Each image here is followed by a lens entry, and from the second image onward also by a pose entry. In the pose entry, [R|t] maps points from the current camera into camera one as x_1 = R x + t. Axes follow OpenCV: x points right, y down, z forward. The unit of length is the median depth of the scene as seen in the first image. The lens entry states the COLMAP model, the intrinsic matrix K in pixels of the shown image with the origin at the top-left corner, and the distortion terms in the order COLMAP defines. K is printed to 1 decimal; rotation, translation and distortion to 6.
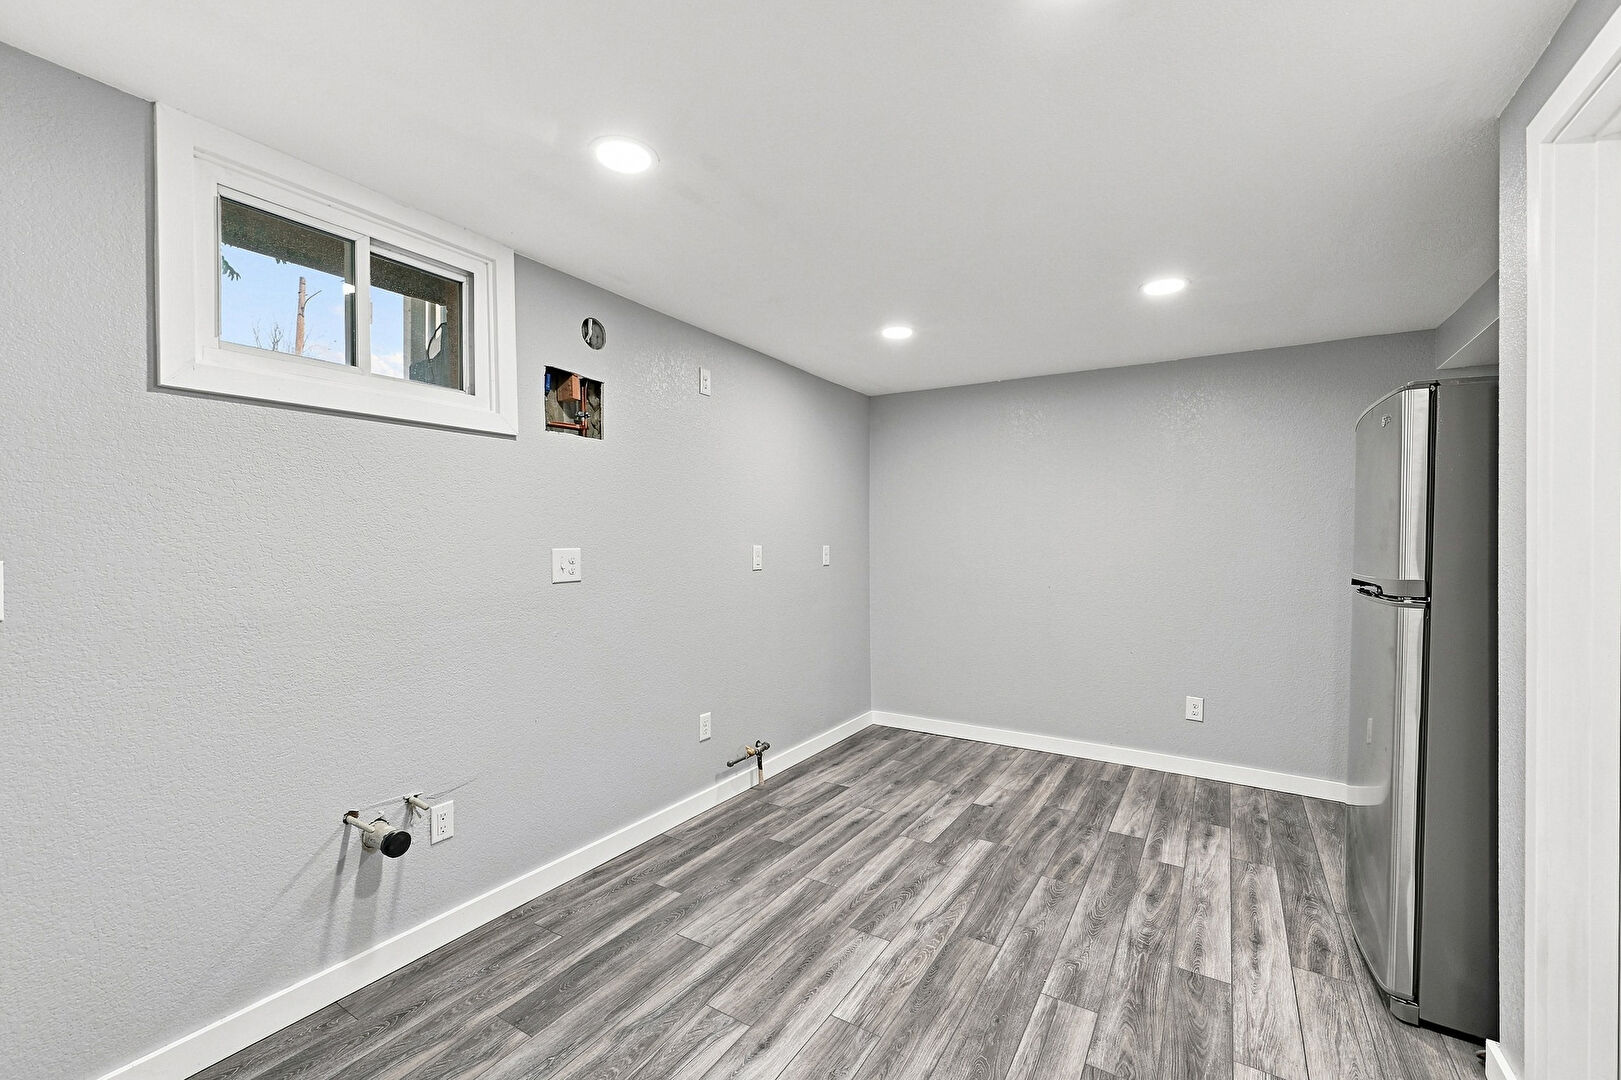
lens RADIAL K [[660.3, 0, 809.4], [0, 660.3, 532.9], [0, 0, 1]] dist [-0.001933, -0.000192]
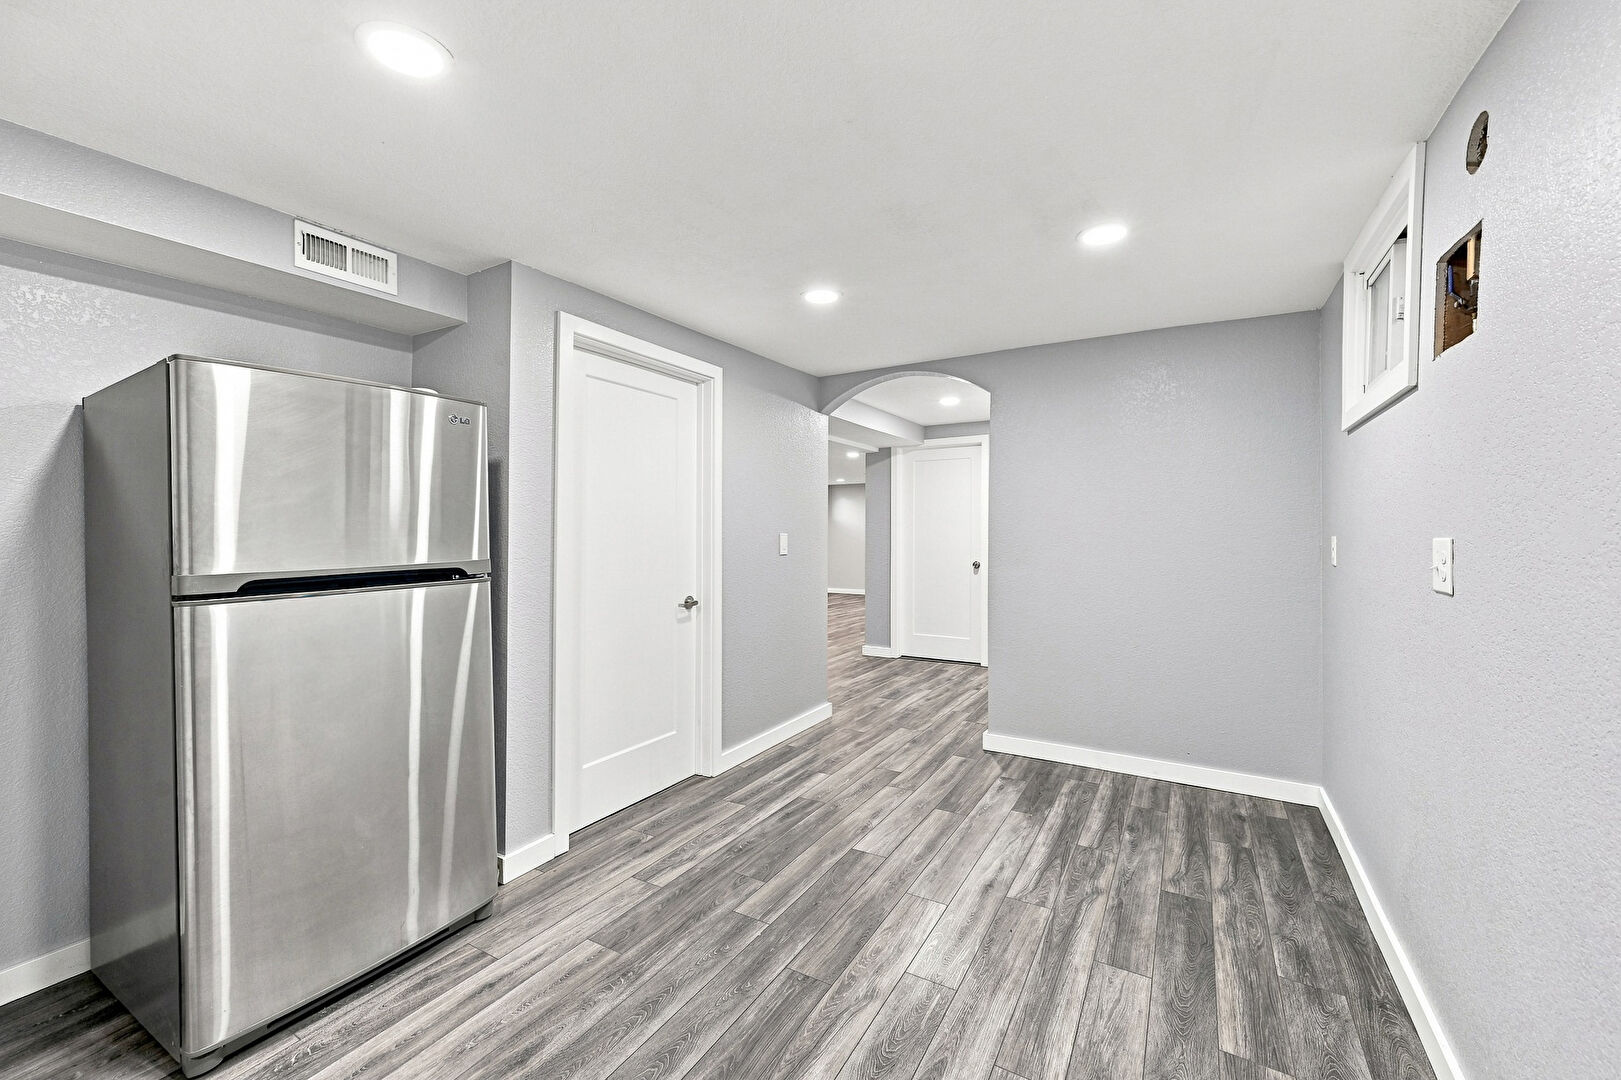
lens RADIAL K [[660.3, 0, 809.4], [0, 660.3, 532.9], [0, 0, 1]] dist [-0.001933, -0.000192]
pose [[-0.999577, 0.002825, -0.028932, 0.226081], [0.002889, 0.999993, -0.002162, 0.017825], [0.028926, -0.002244, -0.999579, 1.541073]]
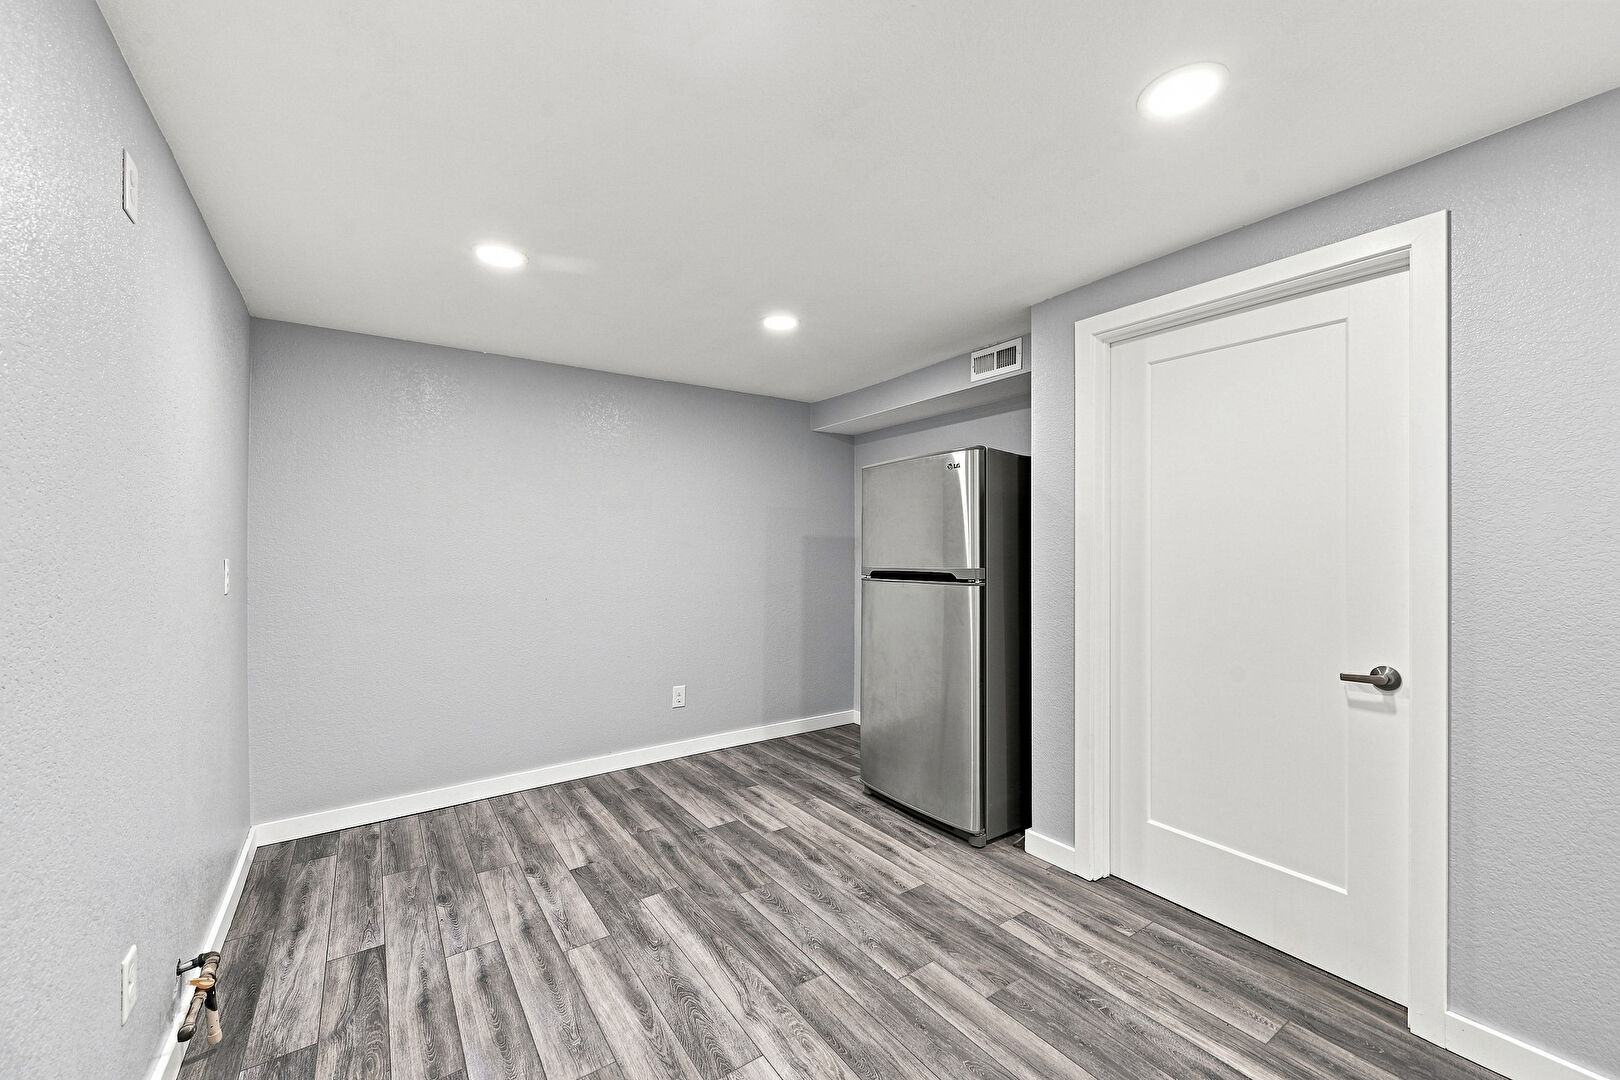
lens RADIAL K [[636.7, 0, 810.0], [0, 636.7, 540.0], [0, 0, 1]] dist [-0.001720, -0.000089]
pose [[0.393285, 0.000253, 0.919416, -0.450105], [0.000106, 1.000000, -0.000321, 0.003002], [-0.919416, 0.000223, 0.393285, 0.526832]]
